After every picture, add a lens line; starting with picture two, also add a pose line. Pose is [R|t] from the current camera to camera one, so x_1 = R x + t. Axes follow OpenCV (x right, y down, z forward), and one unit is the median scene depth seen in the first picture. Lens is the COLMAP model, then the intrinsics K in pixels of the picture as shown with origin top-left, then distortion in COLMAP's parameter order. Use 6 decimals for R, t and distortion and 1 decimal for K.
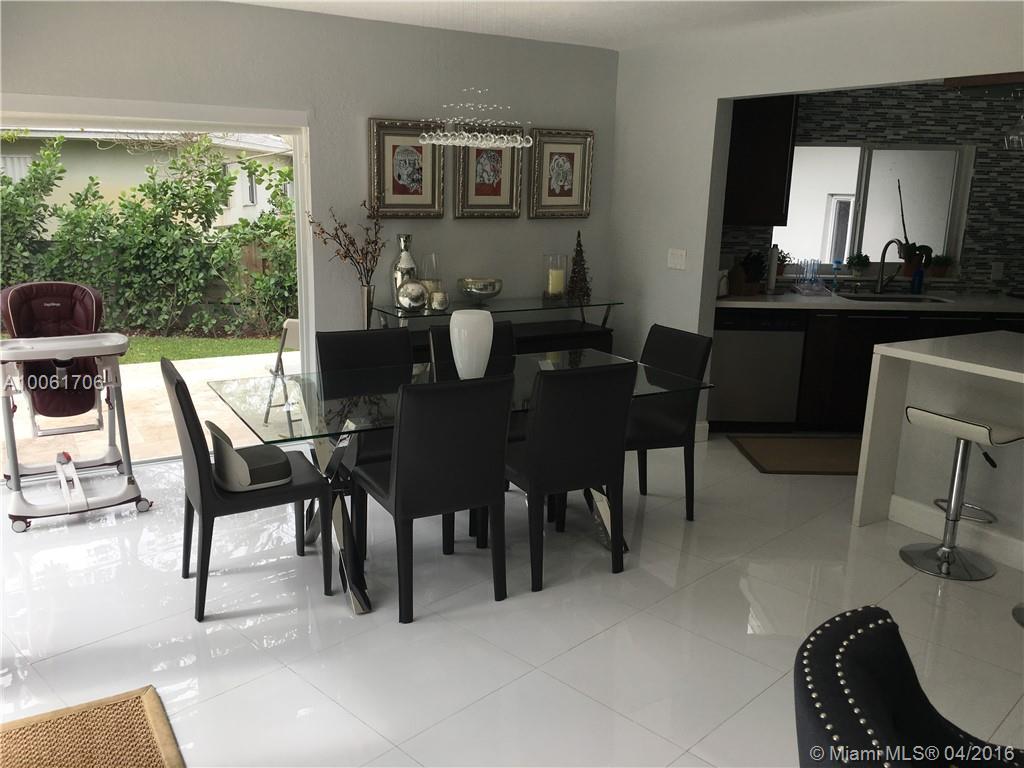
lens RADIAL K [[865.8, 0, 512.0], [0, 865.8, 384.0], [0, 0, 1]] dist [0.091100, -0.124039]
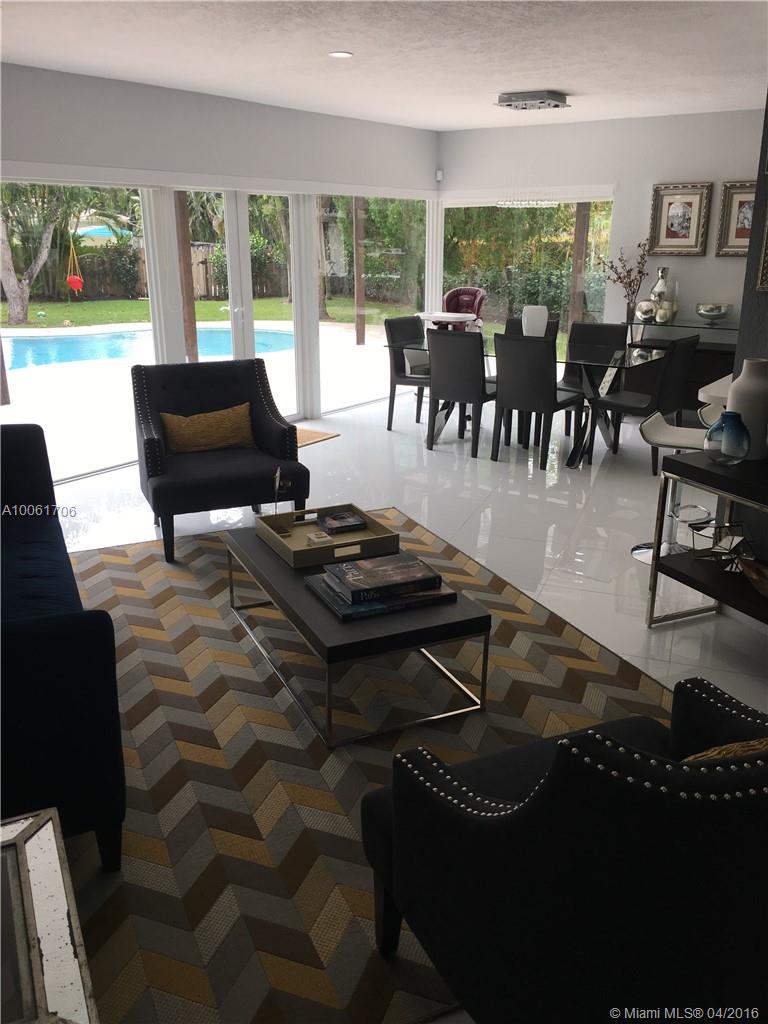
lens RADIAL K [[865.8, 0, 384.0], [0, 865.8, 512.0], [0, 0, 1]] dist [0.091100, -0.124039]
pose [[0.408105, 0.260053, -0.875113, 0.963088], [-0.198787, 0.960884, 0.192838, 0.023230], [0.891030, 0.095263, 0.443837, 0.004460]]
